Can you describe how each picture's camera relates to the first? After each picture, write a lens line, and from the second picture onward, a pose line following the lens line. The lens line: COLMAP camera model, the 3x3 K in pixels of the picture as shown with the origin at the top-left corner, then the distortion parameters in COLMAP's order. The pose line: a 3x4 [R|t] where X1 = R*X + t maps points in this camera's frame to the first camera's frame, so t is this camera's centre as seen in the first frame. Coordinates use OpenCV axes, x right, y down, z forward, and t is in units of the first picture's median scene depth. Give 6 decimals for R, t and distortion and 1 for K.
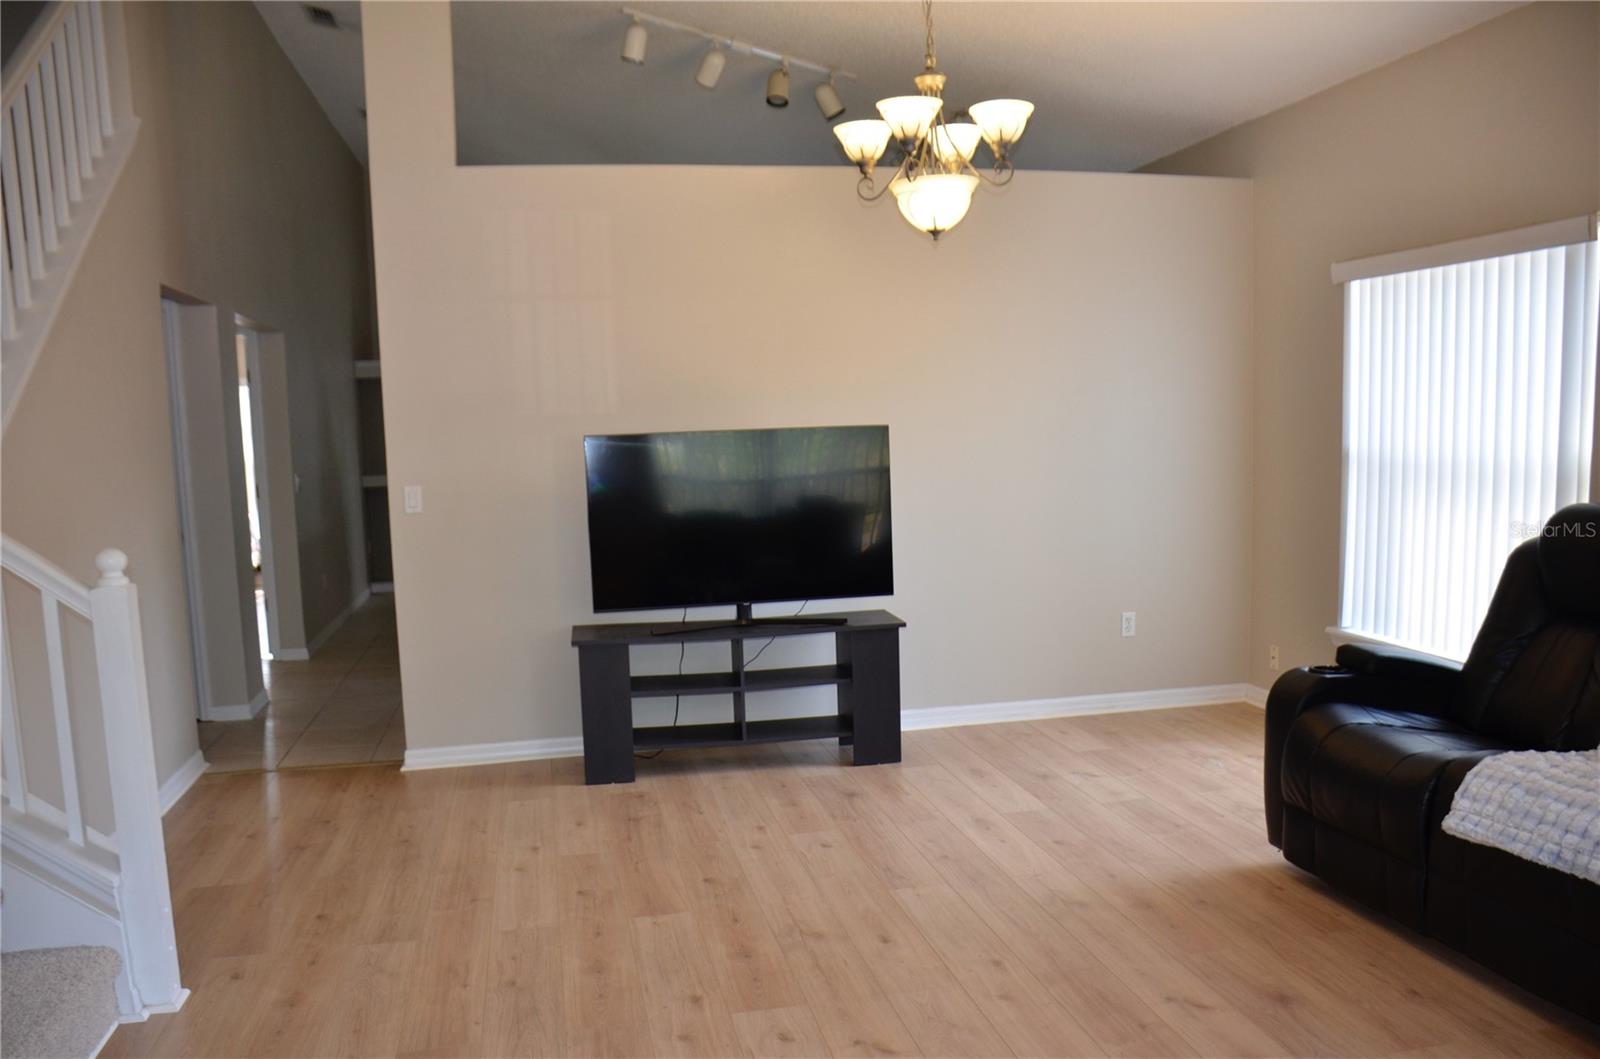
lens RADIAL K [[1282.3, 0, 796.6], [0, 1282.3, 557.0], [0, 0, 1]] dist [-0.134180, 0.095773]
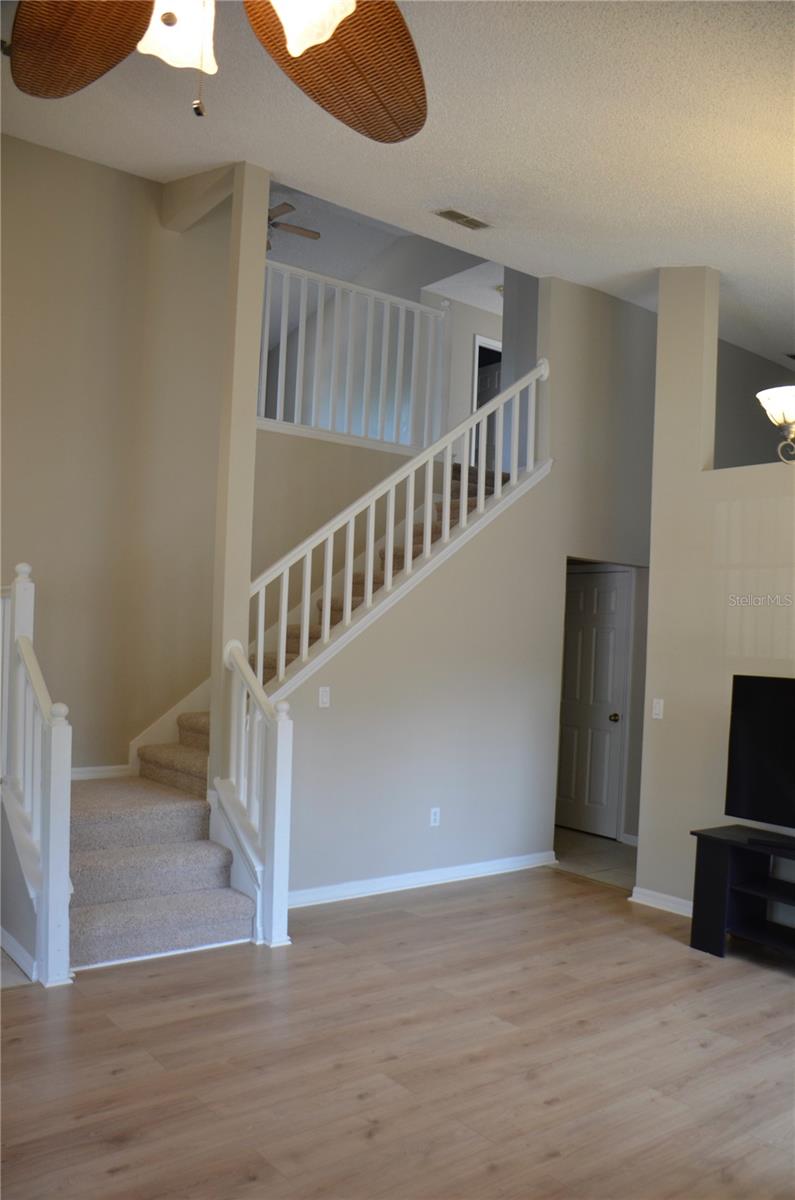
lens RADIAL K [[961.7, 0, 406.2], [0, 961.7, 631.0], [0, 0, 1]] dist [-0.134180, 0.095773]
pose [[0.447619, 0.048238, -0.892923, 0.642610], [-0.155593, 0.987514, -0.024650, -0.077864], [0.880584, 0.149967, 0.449535, 0.348247]]
